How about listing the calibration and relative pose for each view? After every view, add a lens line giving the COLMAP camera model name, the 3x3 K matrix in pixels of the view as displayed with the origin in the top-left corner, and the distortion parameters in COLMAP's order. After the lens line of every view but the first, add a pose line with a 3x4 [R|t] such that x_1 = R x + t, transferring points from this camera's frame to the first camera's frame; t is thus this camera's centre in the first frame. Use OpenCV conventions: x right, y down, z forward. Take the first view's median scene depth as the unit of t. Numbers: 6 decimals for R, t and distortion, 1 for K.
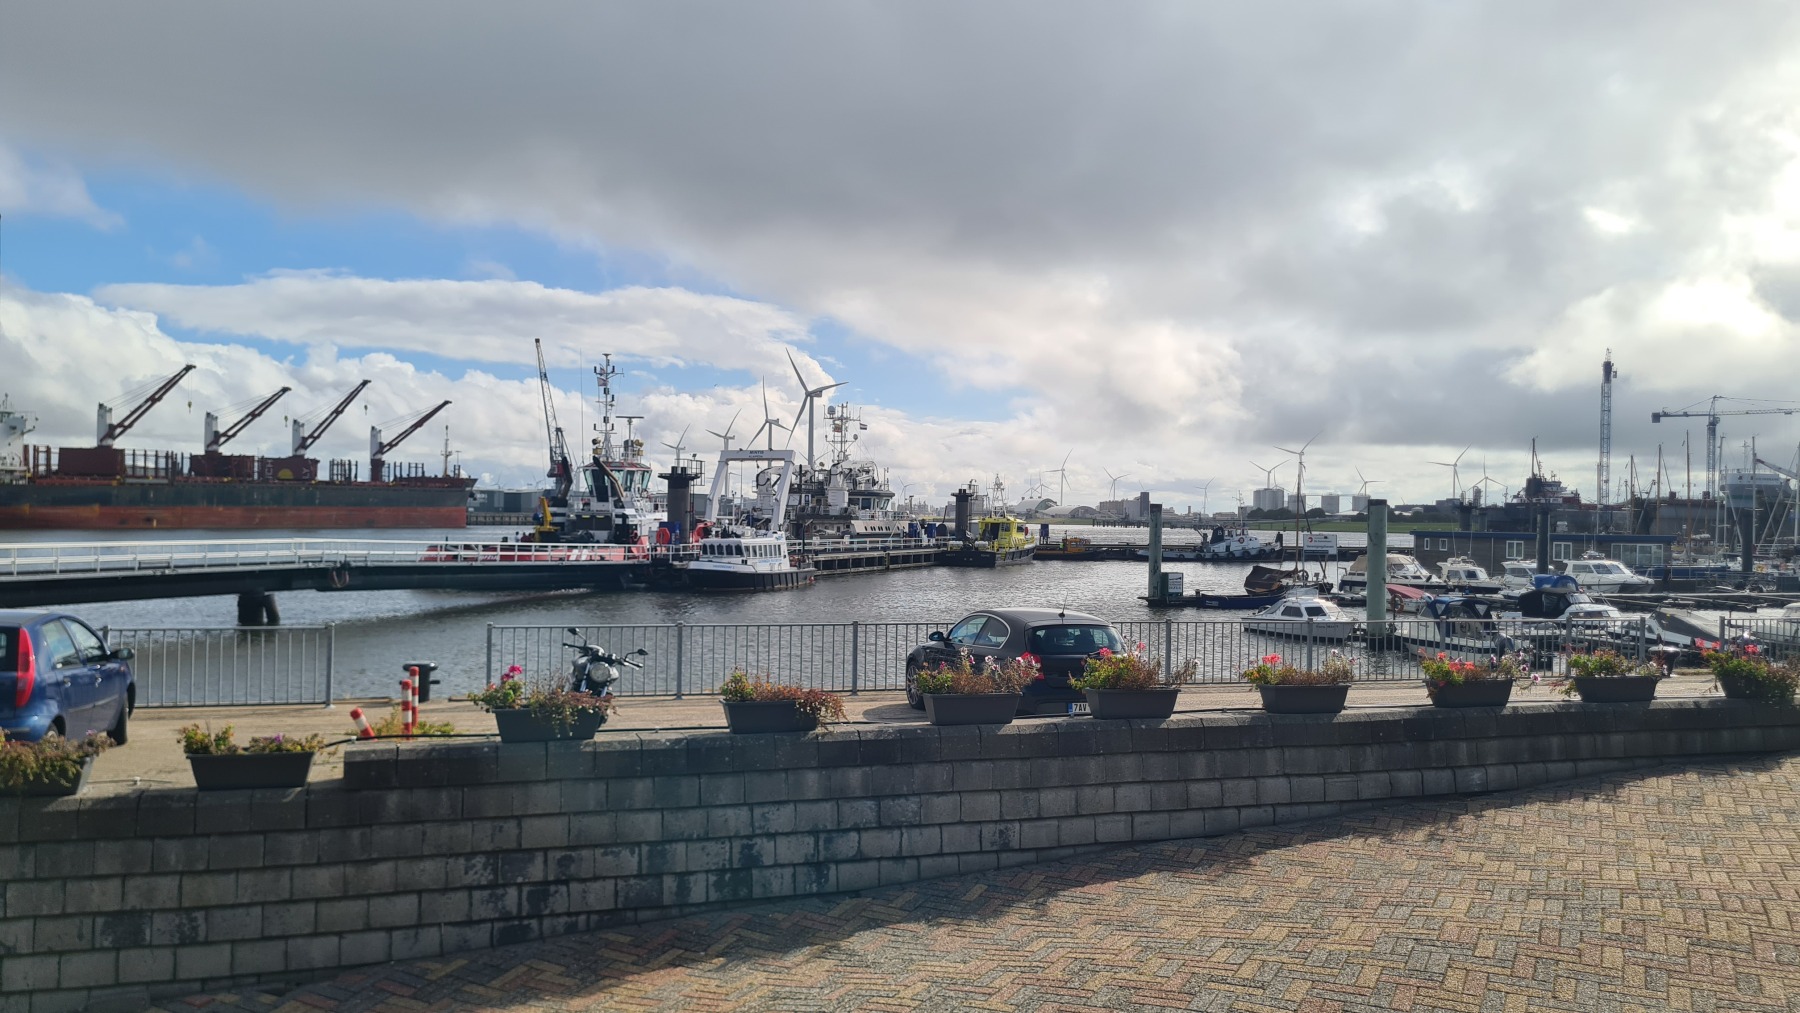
lens RADIAL K [[1315.7, 0, 892.4], [0, 1315.7, 515.5], [0, 0, 1]] dist [0.006038, -0.006317]
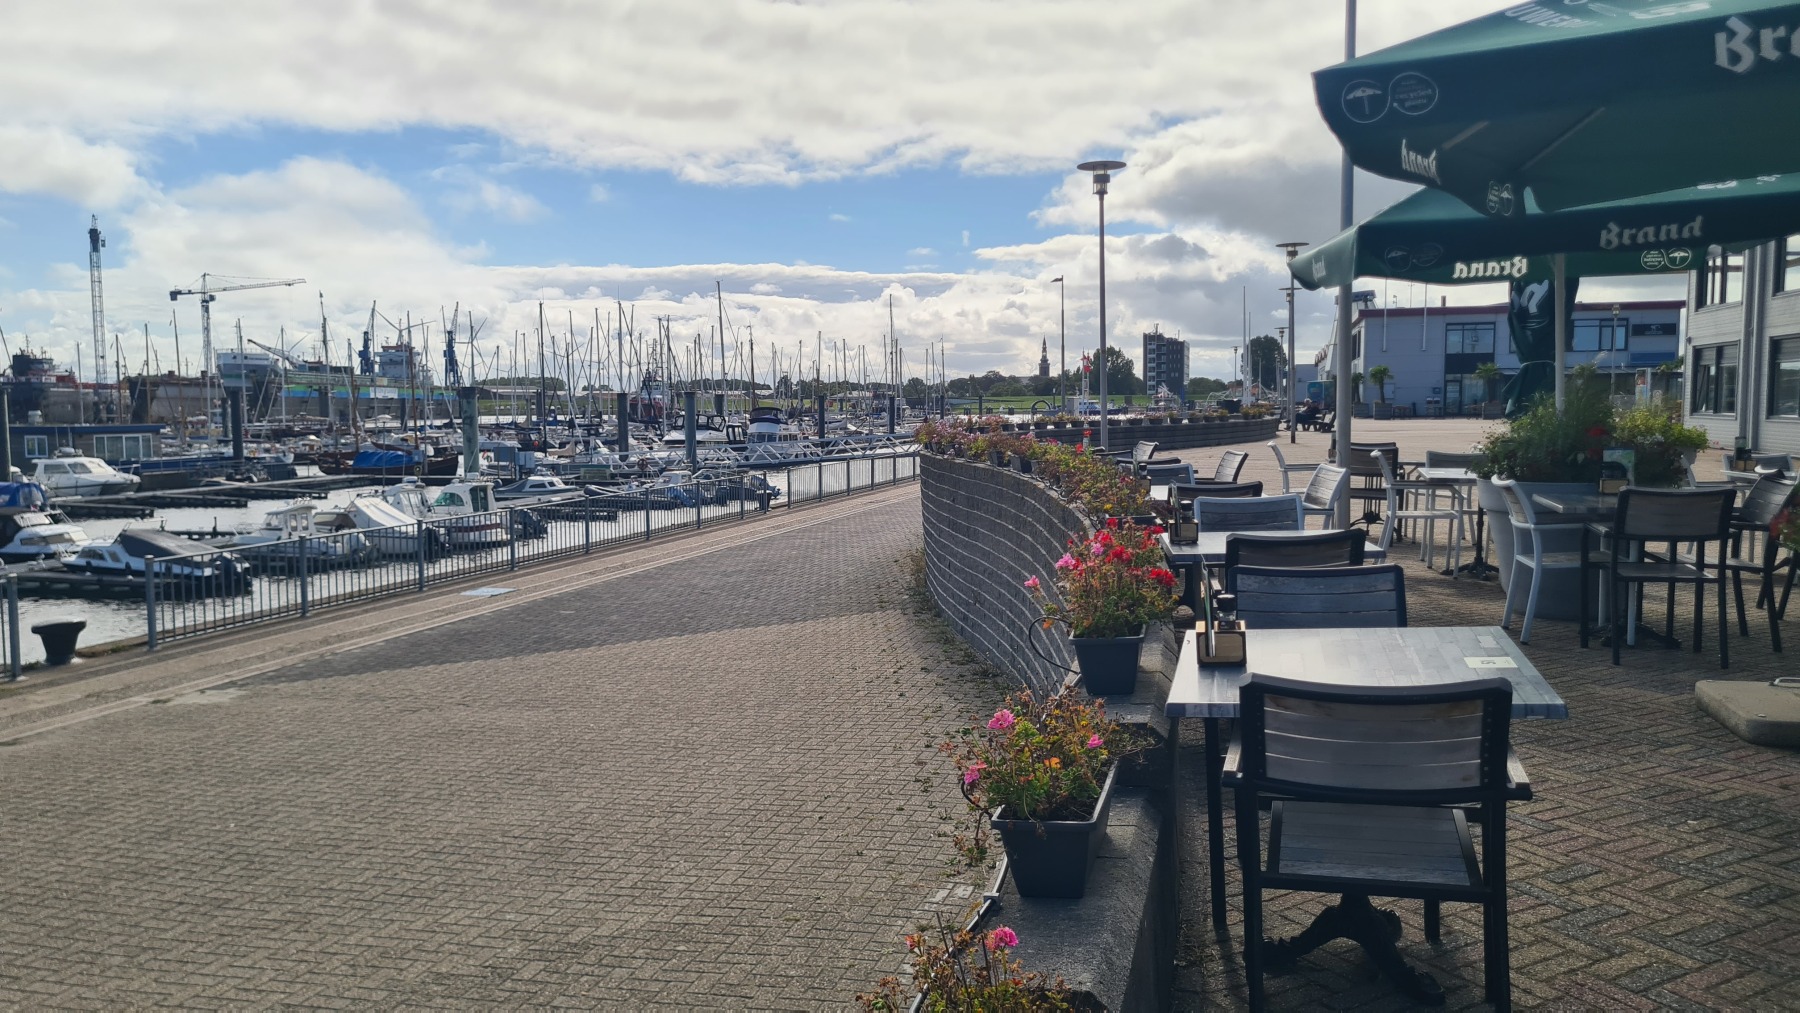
lens RADIAL K [[1315.7, 0, 895.1], [0, 1315.7, 508.3], [0, 0, 1]] dist [0.006038, -0.006317]
pose [[0.514596, -0.094273, 0.852234, 0.066402], [0.018240, 0.994916, 0.099042, -0.007526], [-0.857238, -0.035422, 0.513700, 0.086168]]
